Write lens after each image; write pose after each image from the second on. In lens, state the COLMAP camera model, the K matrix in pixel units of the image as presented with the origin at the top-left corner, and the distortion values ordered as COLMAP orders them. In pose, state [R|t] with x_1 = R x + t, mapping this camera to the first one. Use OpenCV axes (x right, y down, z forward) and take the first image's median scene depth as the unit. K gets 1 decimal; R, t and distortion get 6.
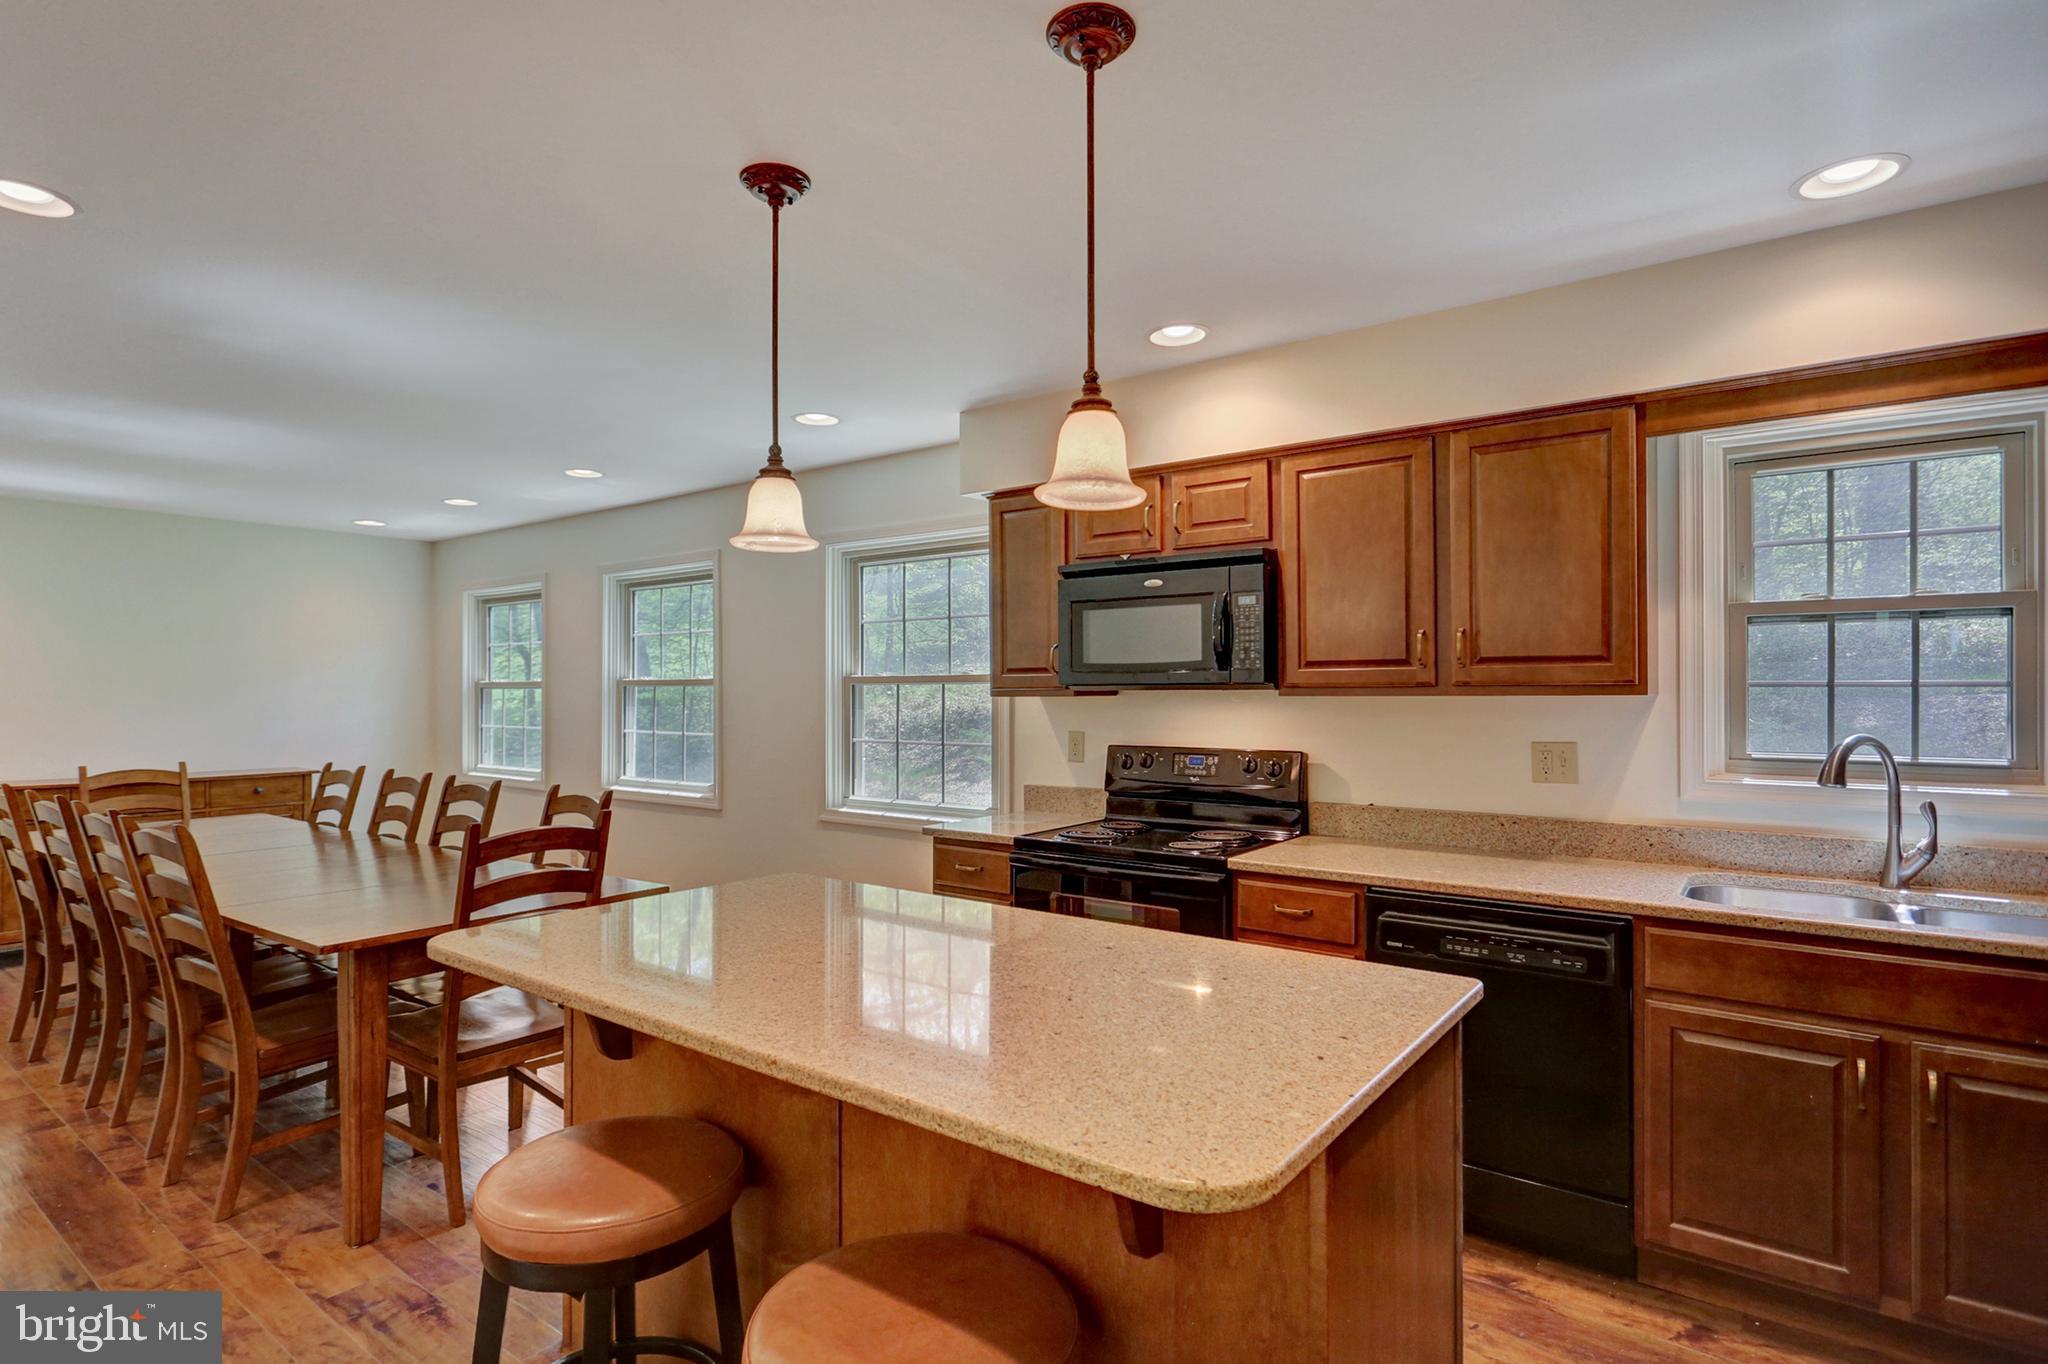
lens RADIAL K [[1044.0, 0, 1024.0], [0, 1044.0, 682.0], [0, 0, 1]] dist [-0.002019, -0.001243]
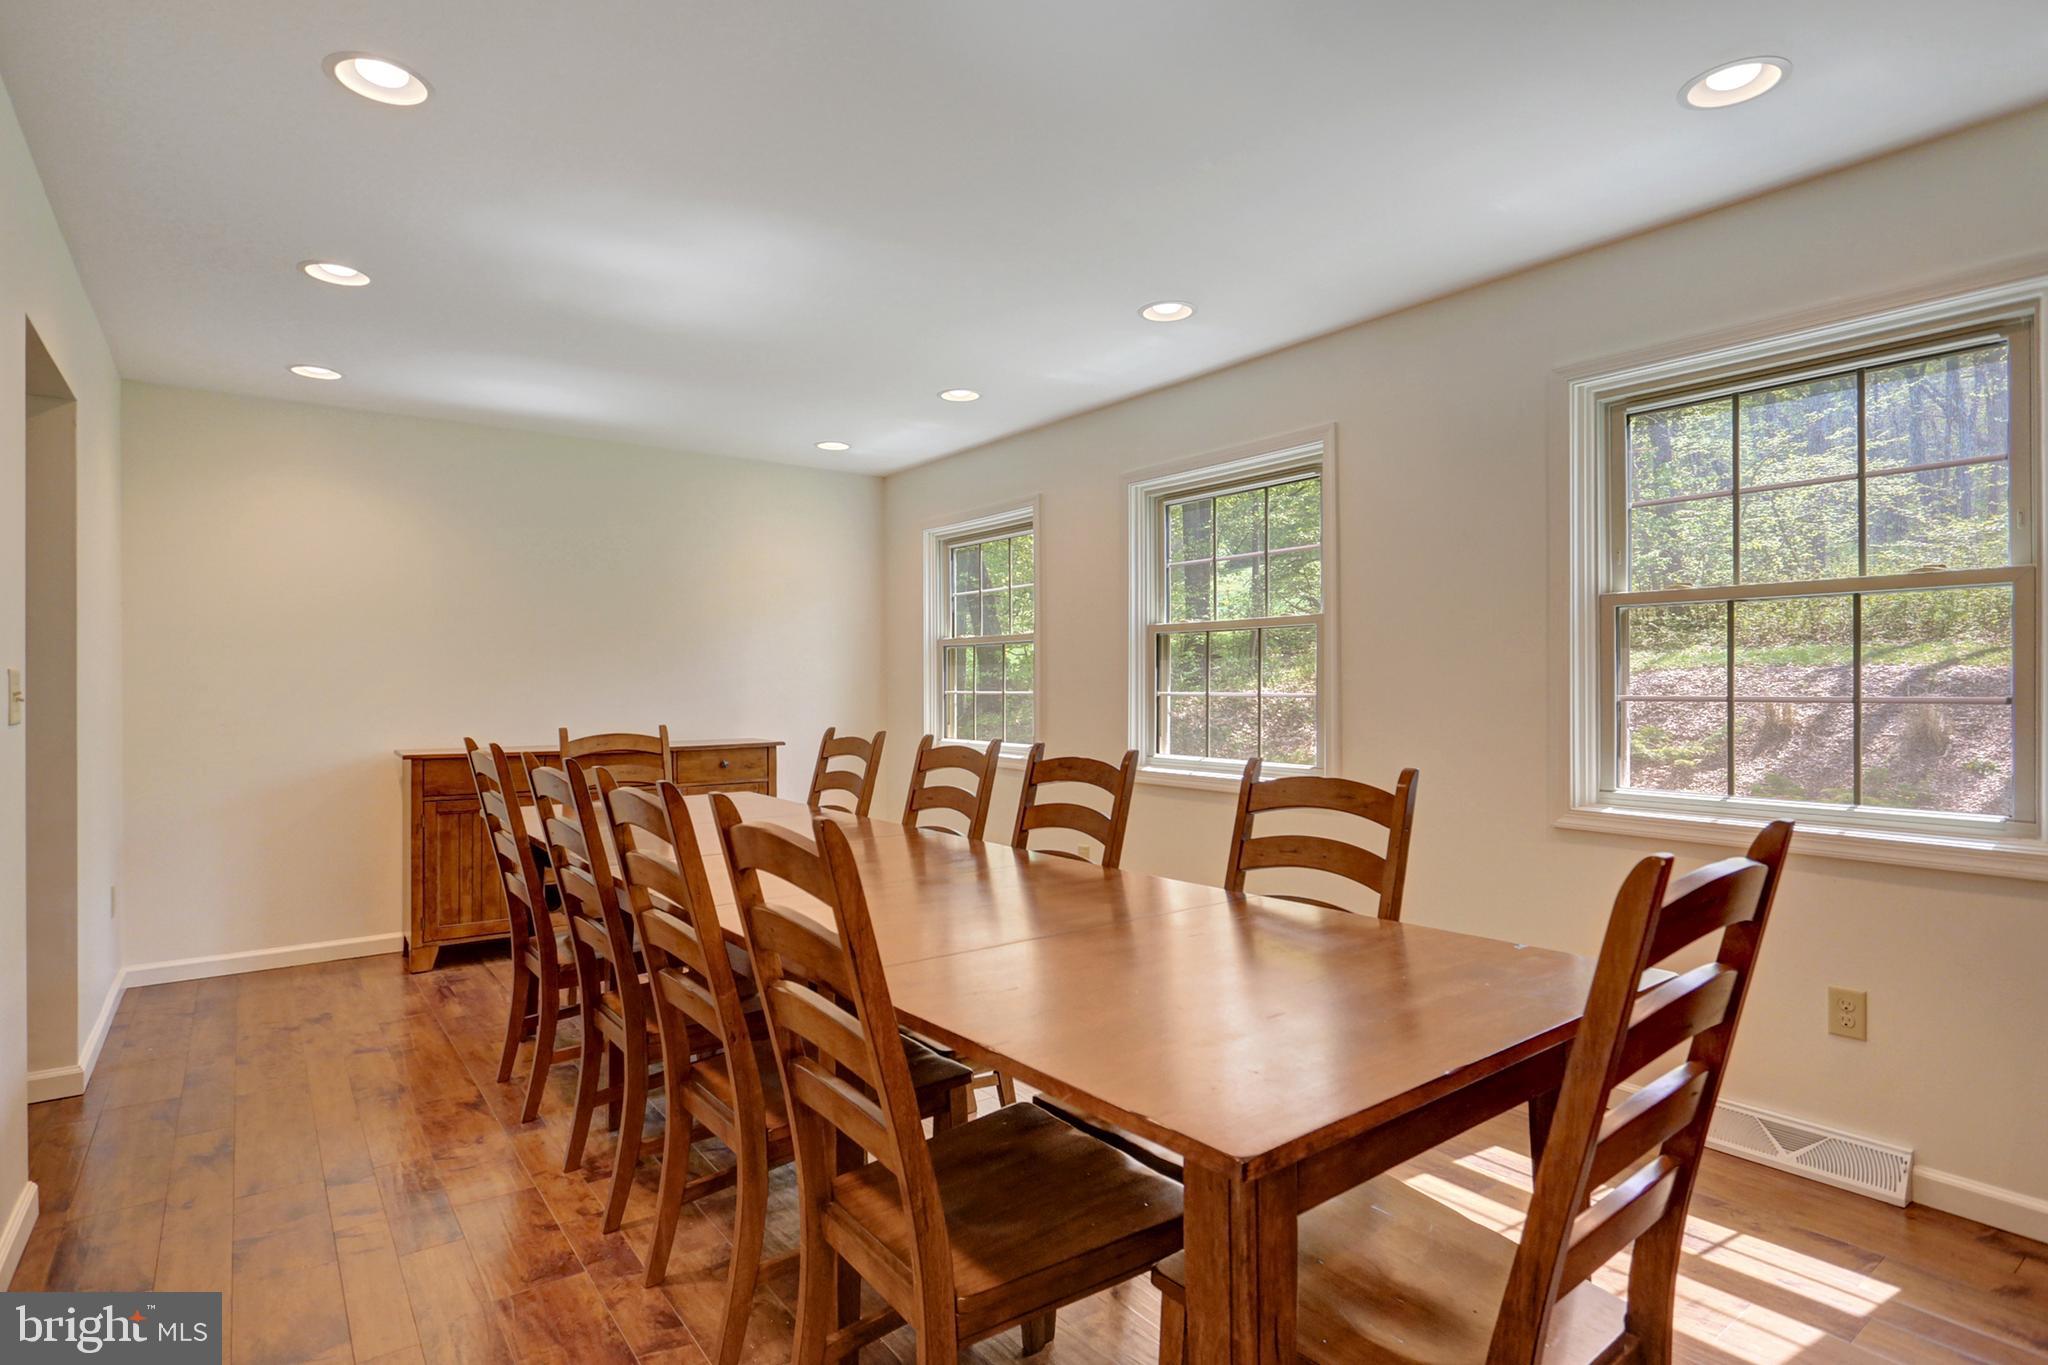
lens RADIAL K [[1044.0, 0, 1024.0], [0, 1044.0, 682.5], [0, 0, 1]] dist [-0.002019, -0.001243]
pose [[0.960172, -0.002344, -0.279401, -0.385869], [0.004924, 0.999951, 0.008532, 0.046618], [0.279368, -0.009568, 0.960136, 0.371106]]
